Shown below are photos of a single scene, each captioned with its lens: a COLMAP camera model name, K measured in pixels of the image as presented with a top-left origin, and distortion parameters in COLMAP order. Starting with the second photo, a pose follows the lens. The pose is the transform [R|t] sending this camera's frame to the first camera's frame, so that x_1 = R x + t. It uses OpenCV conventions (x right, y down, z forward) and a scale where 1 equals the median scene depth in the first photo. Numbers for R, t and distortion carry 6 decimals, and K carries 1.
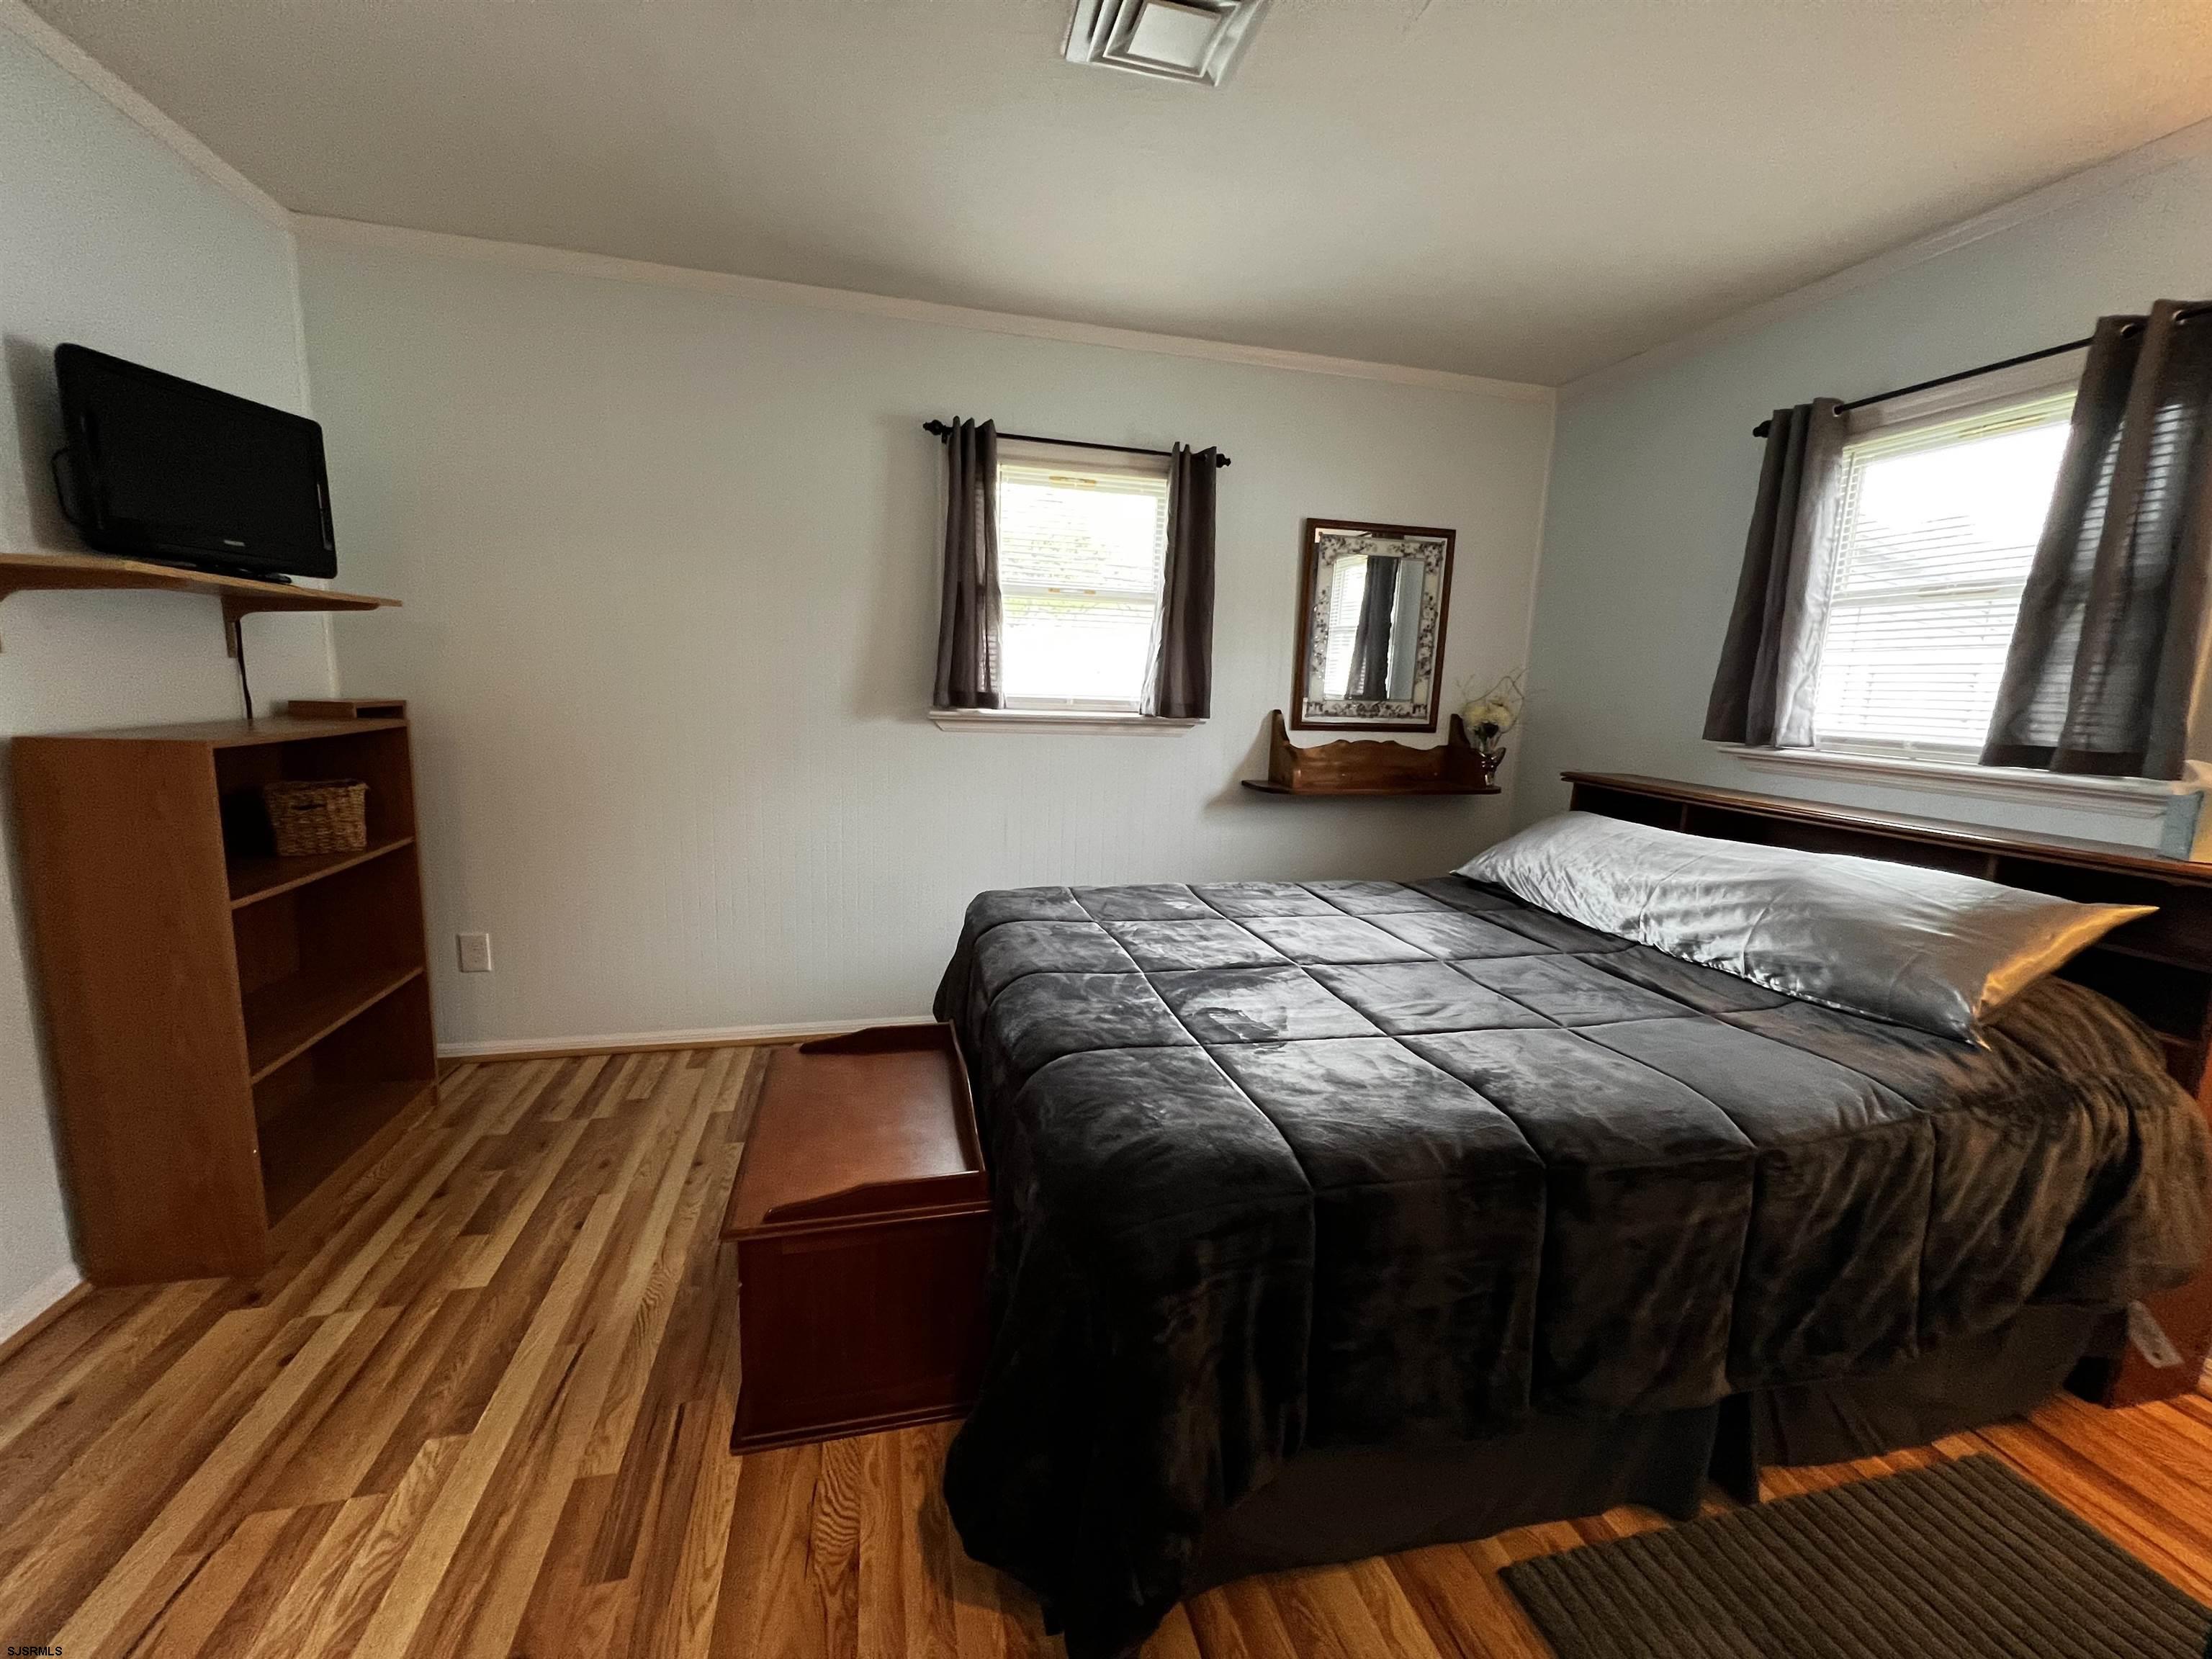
lens RADIAL K [[881.5, 0, 1103.2], [0, 881.5, 827.3], [0, 0, 1]] dist [-0.002277, 0.001076]
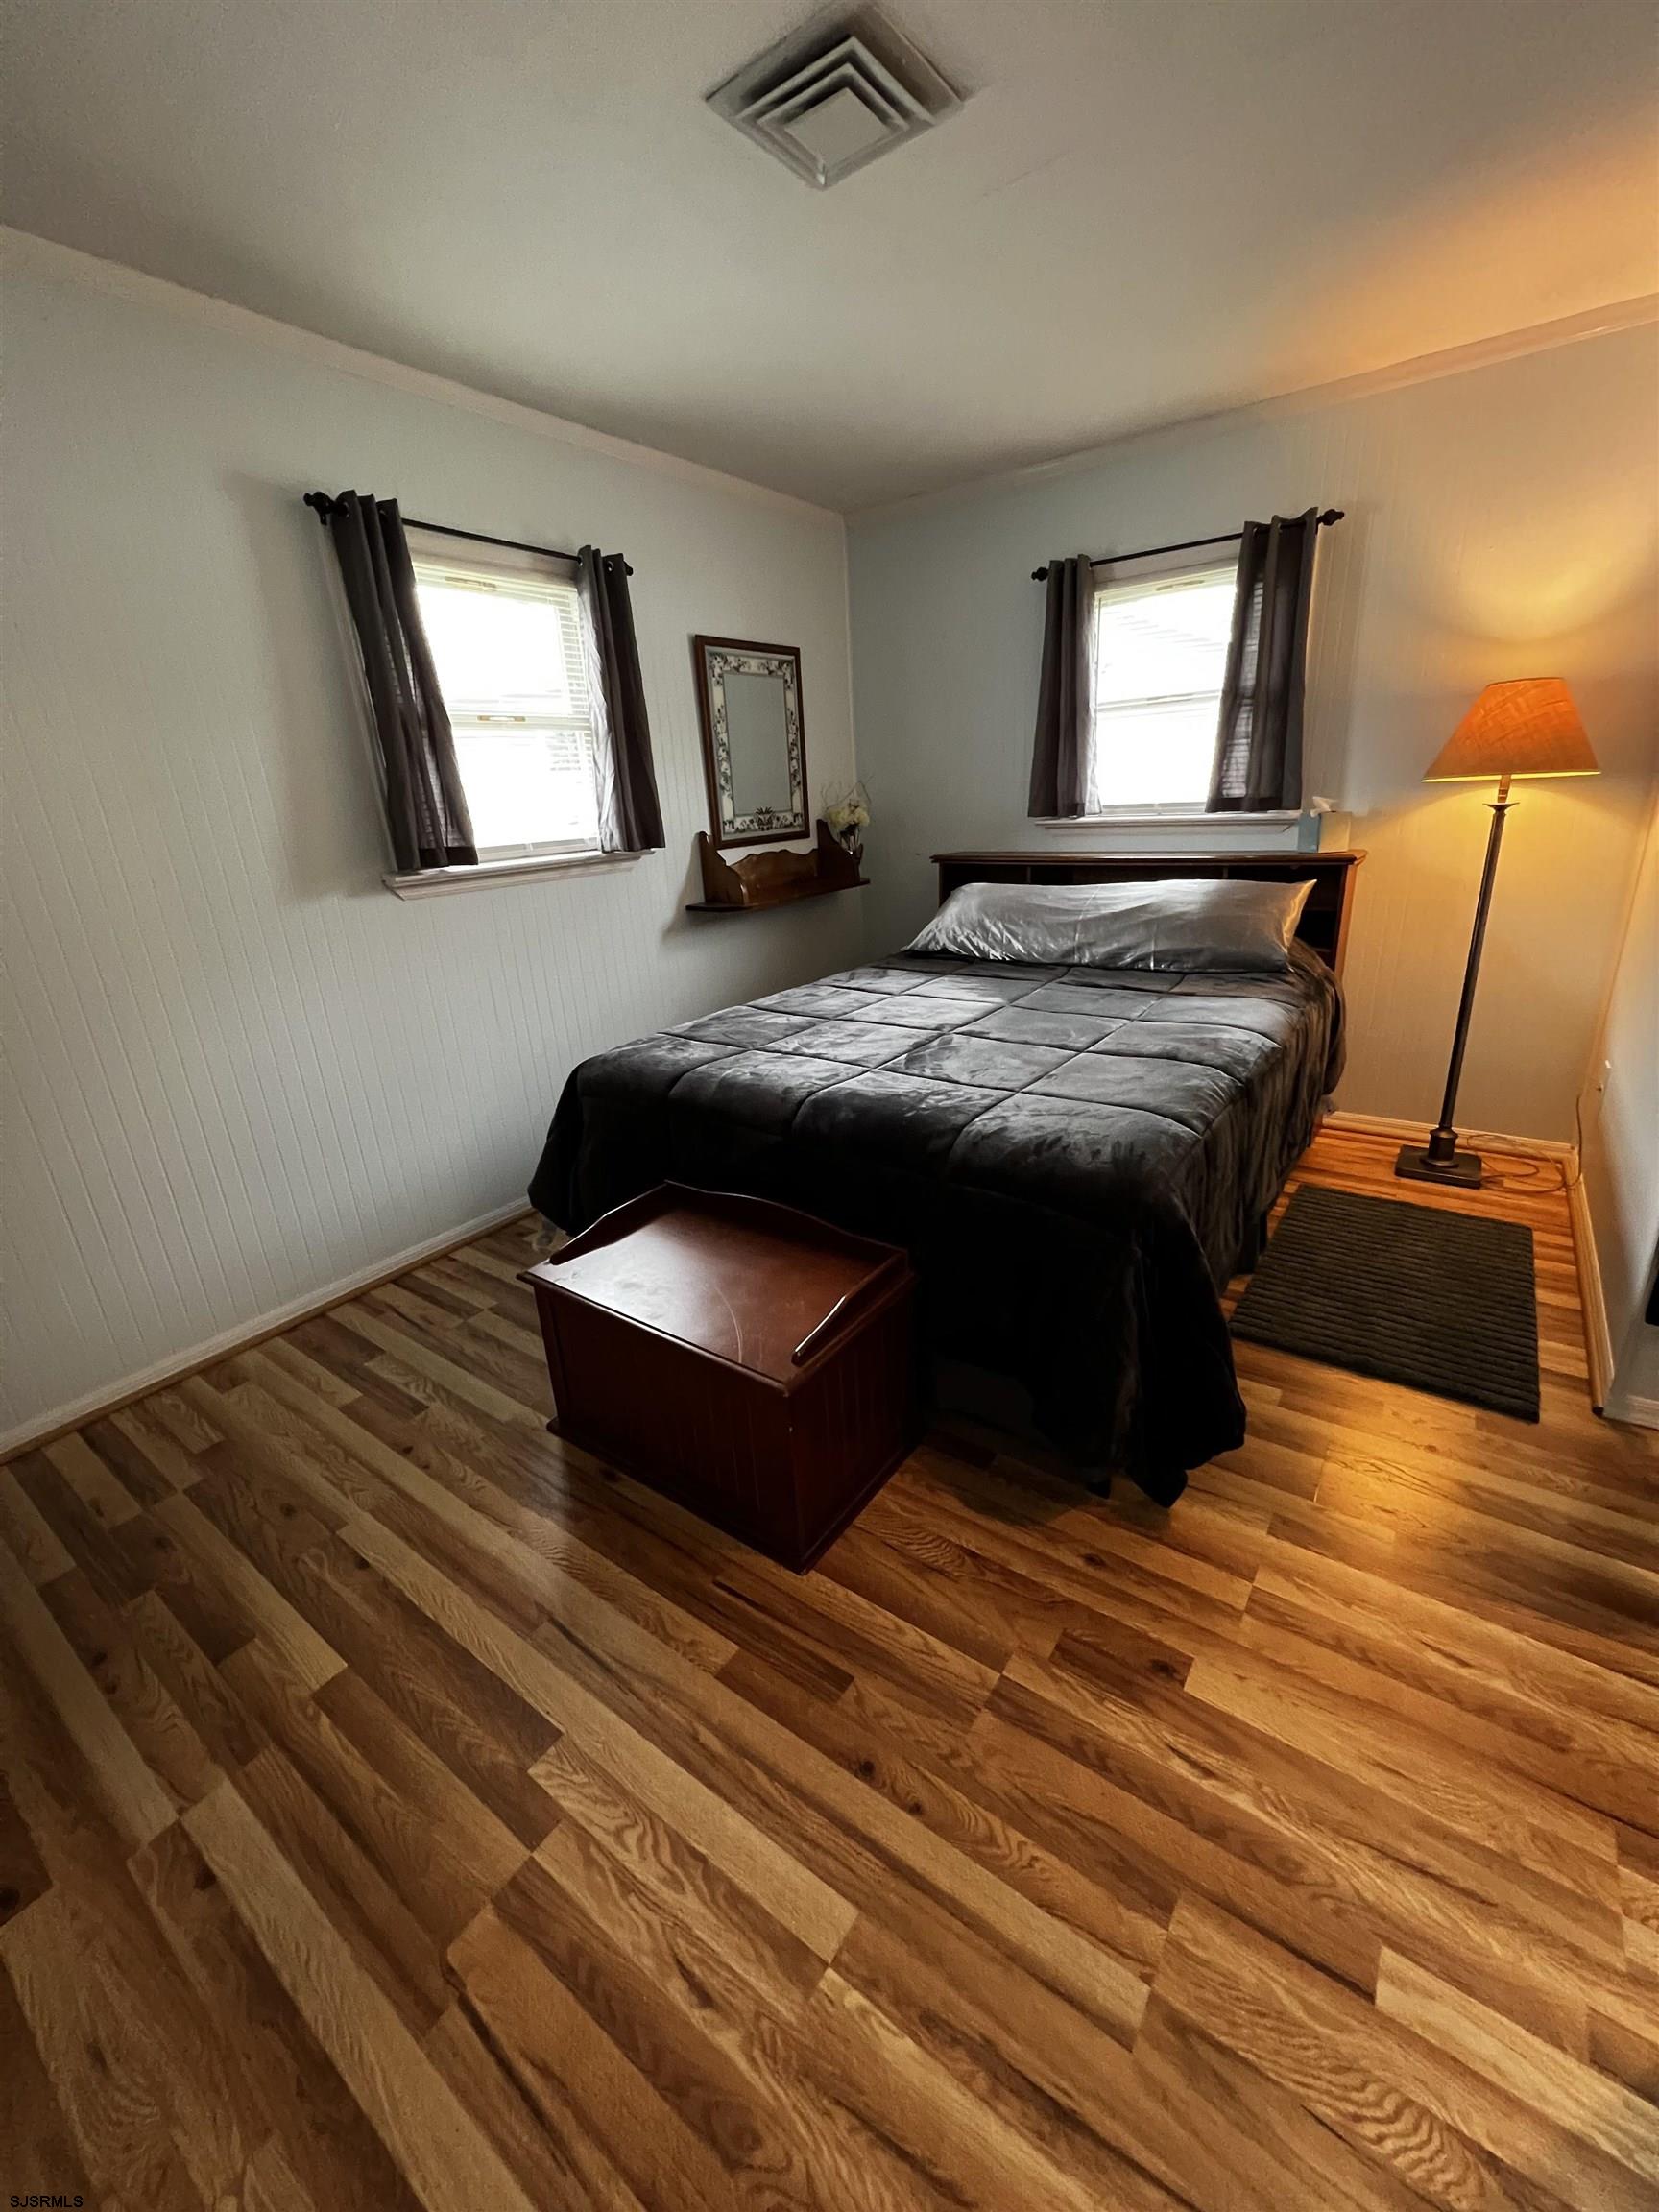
lens RADIAL K [[881.5, 0, 822.7], [0, 881.5, 1102.1], [0, 0, 1]] dist [-0.002277, 0.001076]
pose [[0.761528, -0.288135, 0.580563, -0.532690], [0.187857, 0.955423, 0.227766, -0.053078], [-0.620310, -0.064387, 0.781710, 0.107929]]
